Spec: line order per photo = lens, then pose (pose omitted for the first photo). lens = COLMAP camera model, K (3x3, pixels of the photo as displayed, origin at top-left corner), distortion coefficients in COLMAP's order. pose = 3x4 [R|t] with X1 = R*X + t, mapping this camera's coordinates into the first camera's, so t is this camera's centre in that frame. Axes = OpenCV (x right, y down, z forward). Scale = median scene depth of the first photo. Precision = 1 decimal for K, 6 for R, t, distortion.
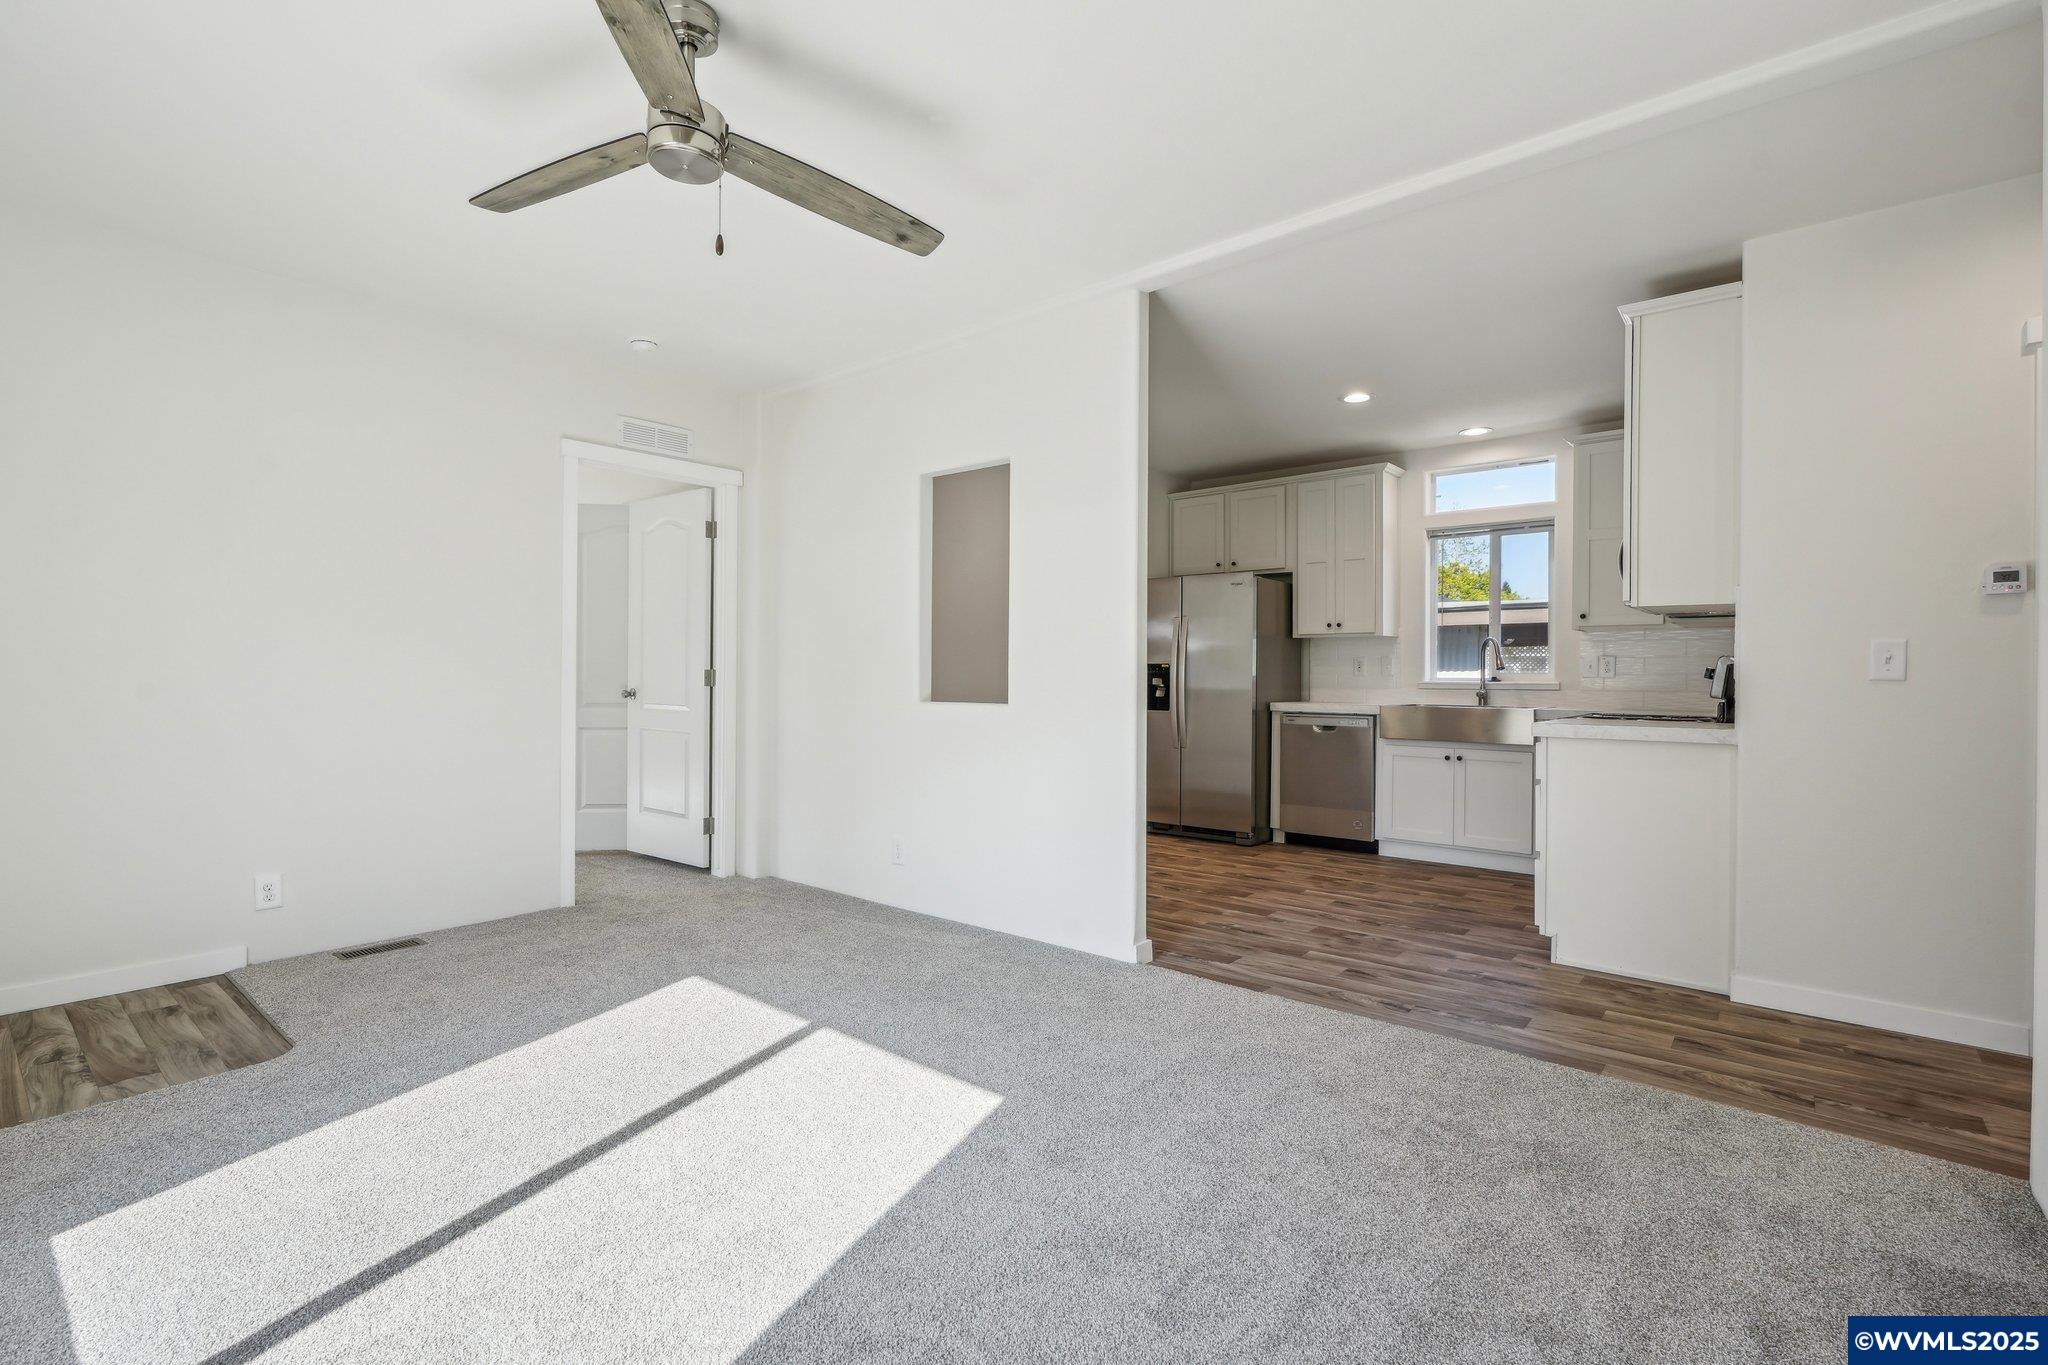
lens RADIAL K [[930.5, 0, 1021.1], [0, 930.5, 675.2], [0, 0, 1]] dist [-0.004489, 0.001793]
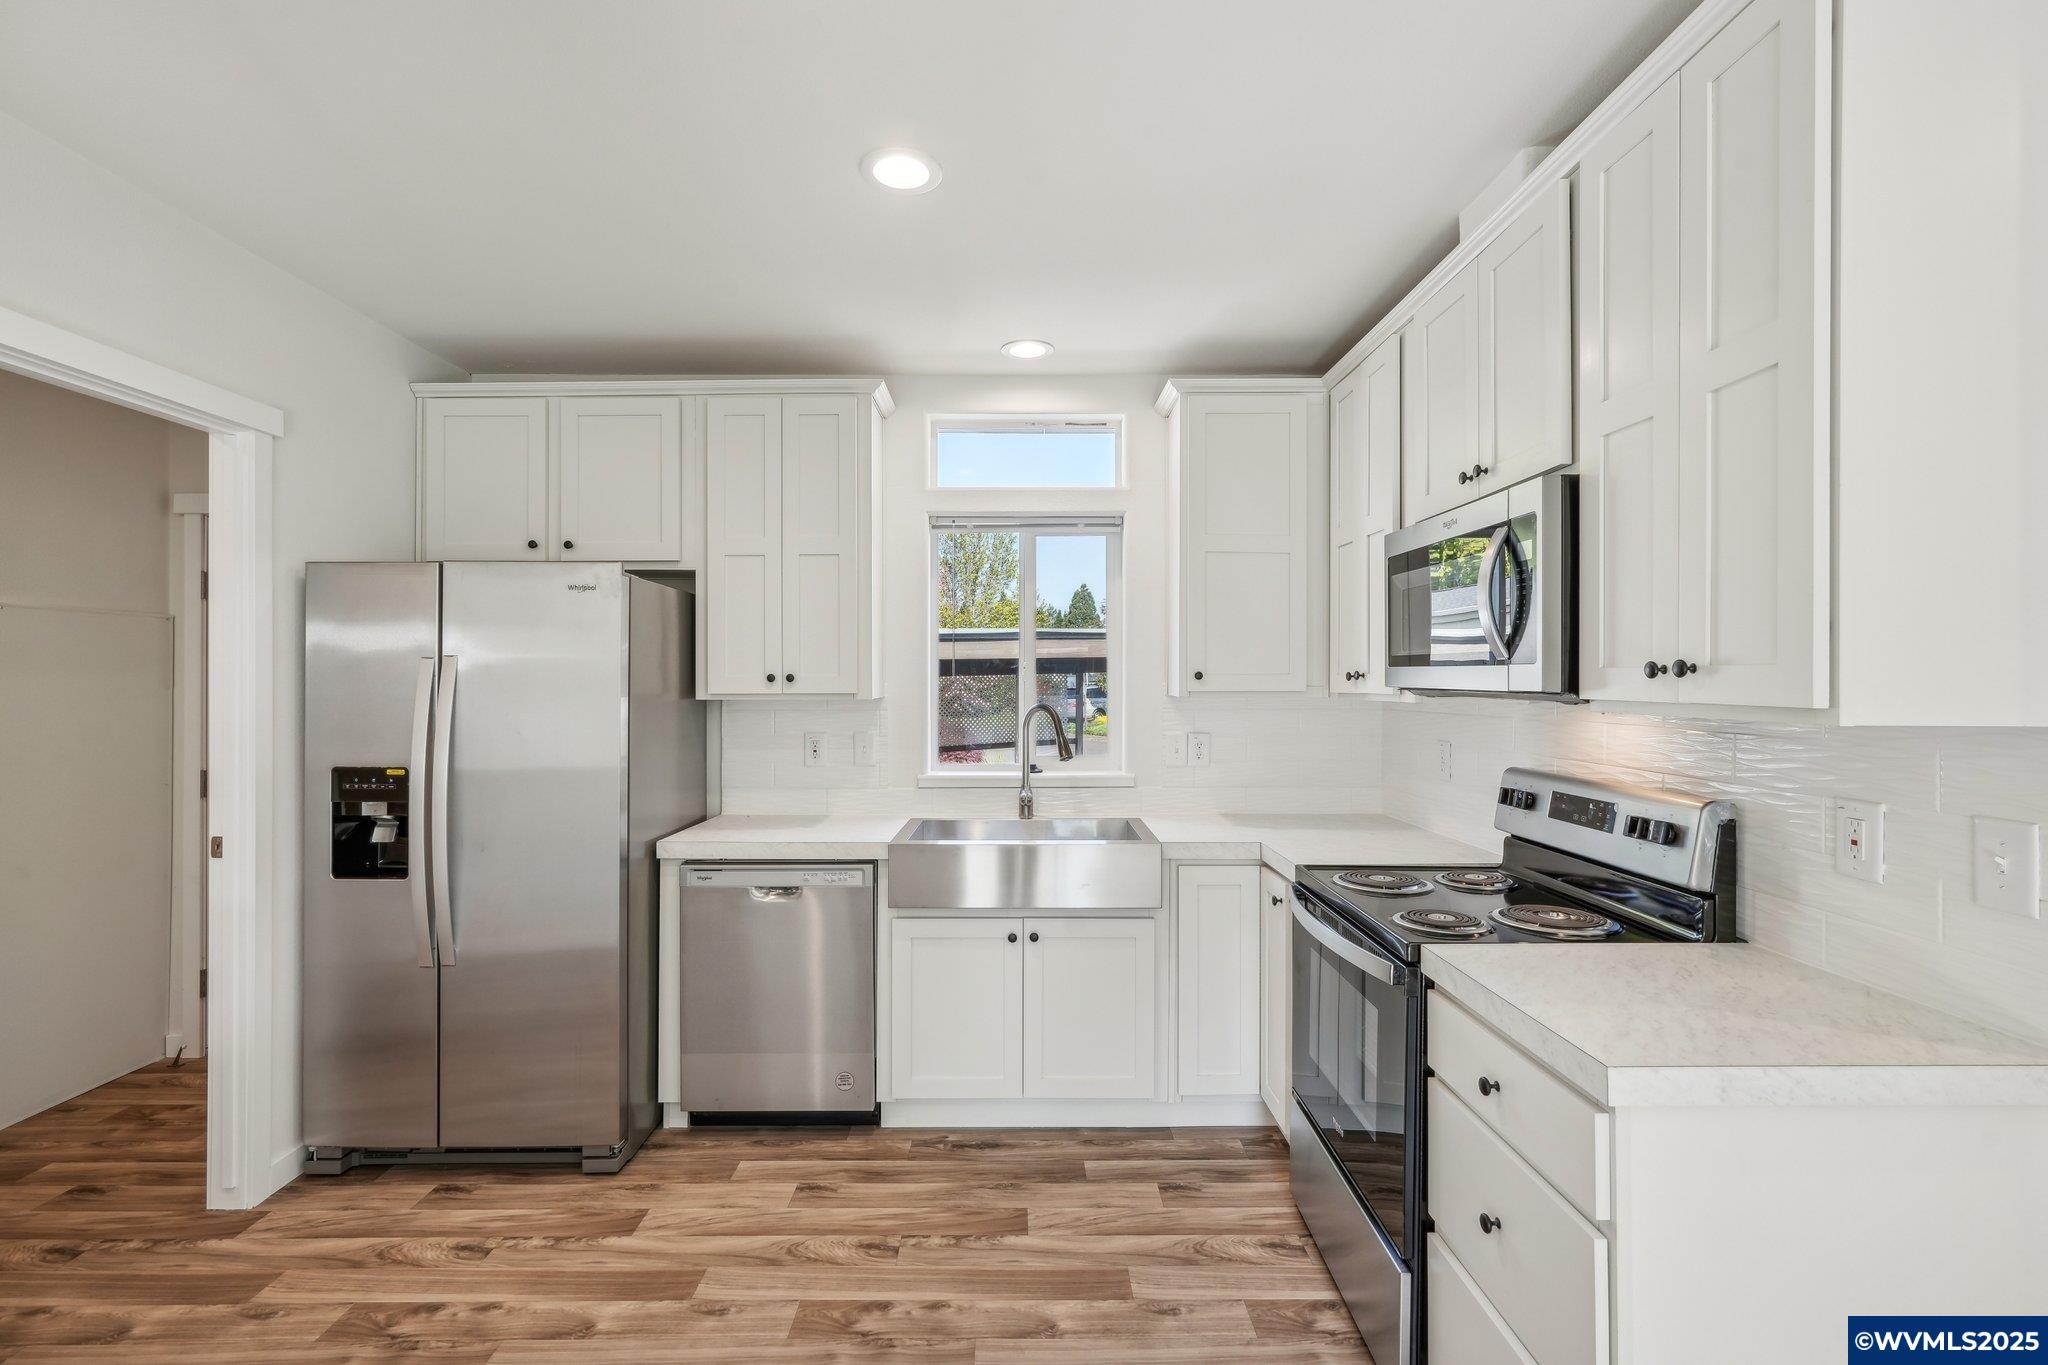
lens RADIAL K [[930.5, 0, 1027.3], [0, 930.5, 679.2], [0, 0, 1]] dist [-0.004489, 0.001793]
pose [[0.761887, -0.002637, 0.647705, 0.104763], [0.005291, 0.999984, -0.002153, -0.051397], [-0.647689, 0.005067, 0.761888, 0.514208]]
